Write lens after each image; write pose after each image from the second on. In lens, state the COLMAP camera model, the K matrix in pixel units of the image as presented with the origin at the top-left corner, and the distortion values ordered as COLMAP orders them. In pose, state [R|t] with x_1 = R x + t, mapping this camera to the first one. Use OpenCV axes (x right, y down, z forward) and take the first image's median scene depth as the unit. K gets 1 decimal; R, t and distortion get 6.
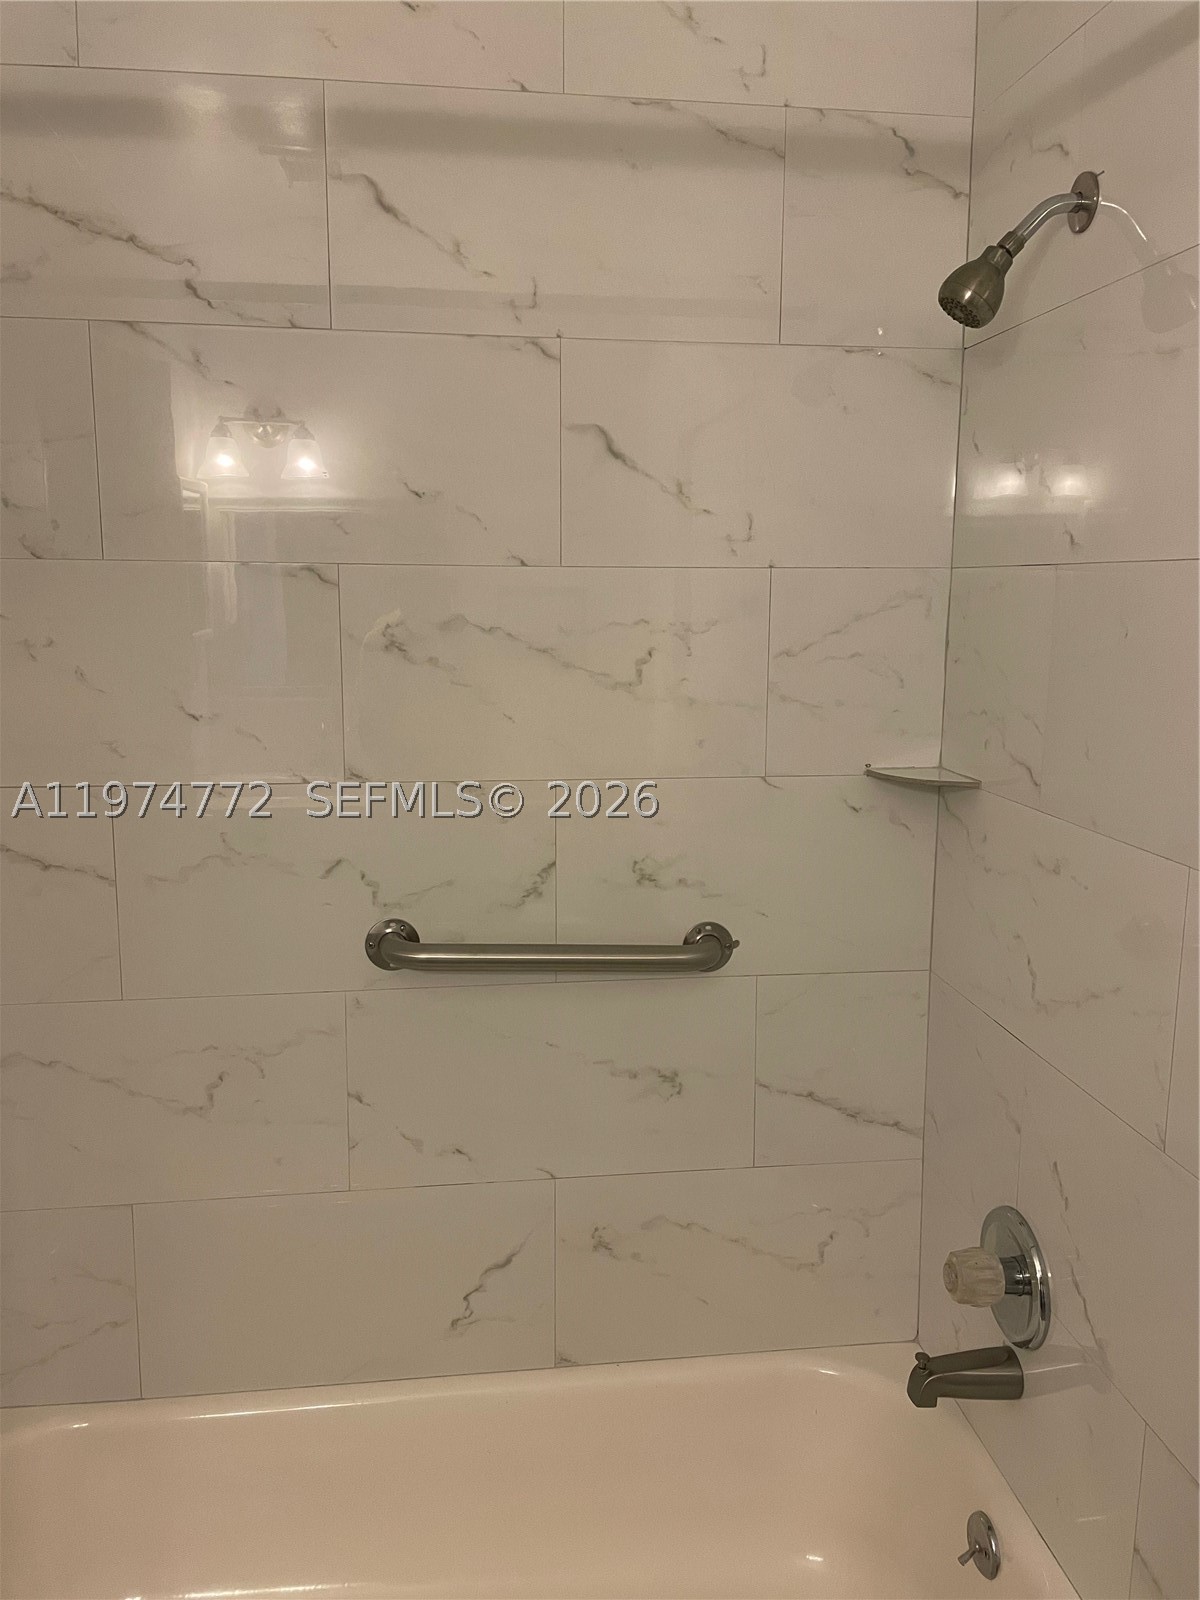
lens RADIAL K [[1228.9, 0, 599.8], [0, 1228.9, 773.1], [0, 0, 1]] dist [0.086812, -0.120453]
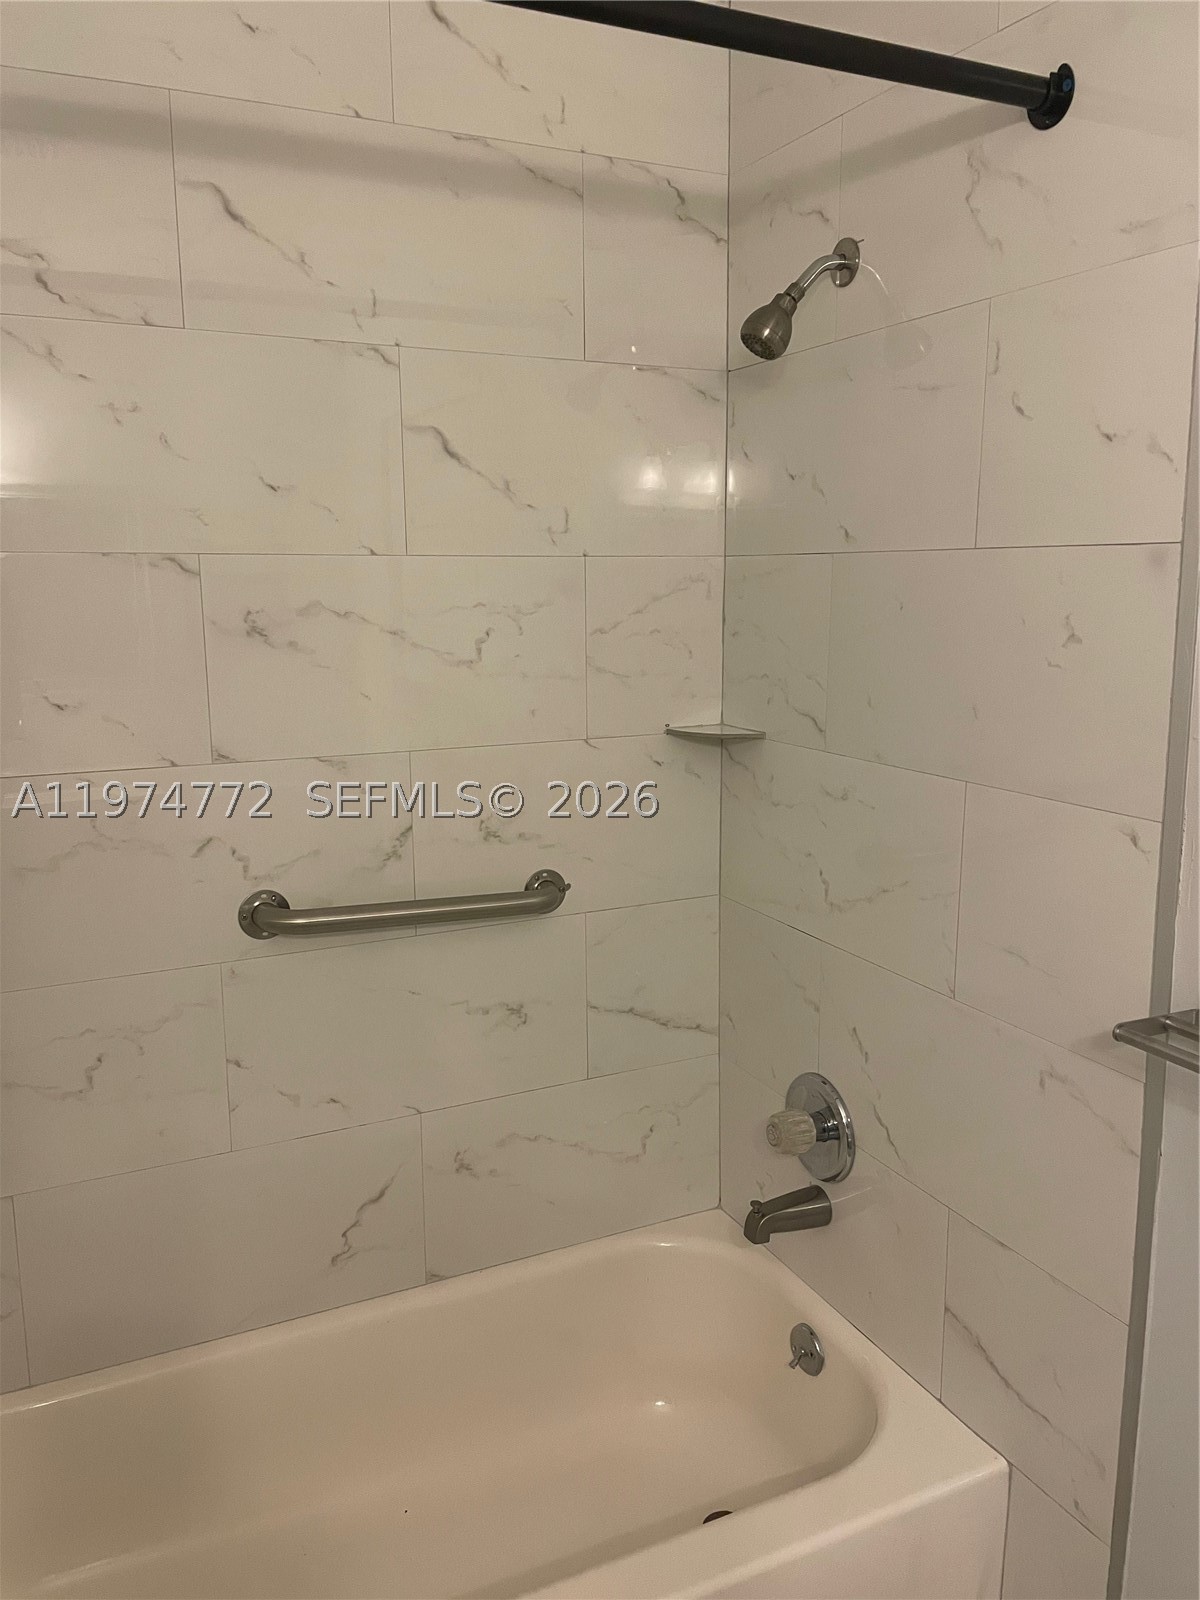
lens RADIAL K [[1213.4, 0, 605.4], [0, 1213.4, 780.5], [0, 0, 1]] dist [0.101681, -0.158696]
pose [[0.950725, -0.061746, 0.303823, -0.205908], [0.055804, 0.998043, 0.028210, 0.011149], [-0.304971, -0.009865, 0.952311, -0.089387]]
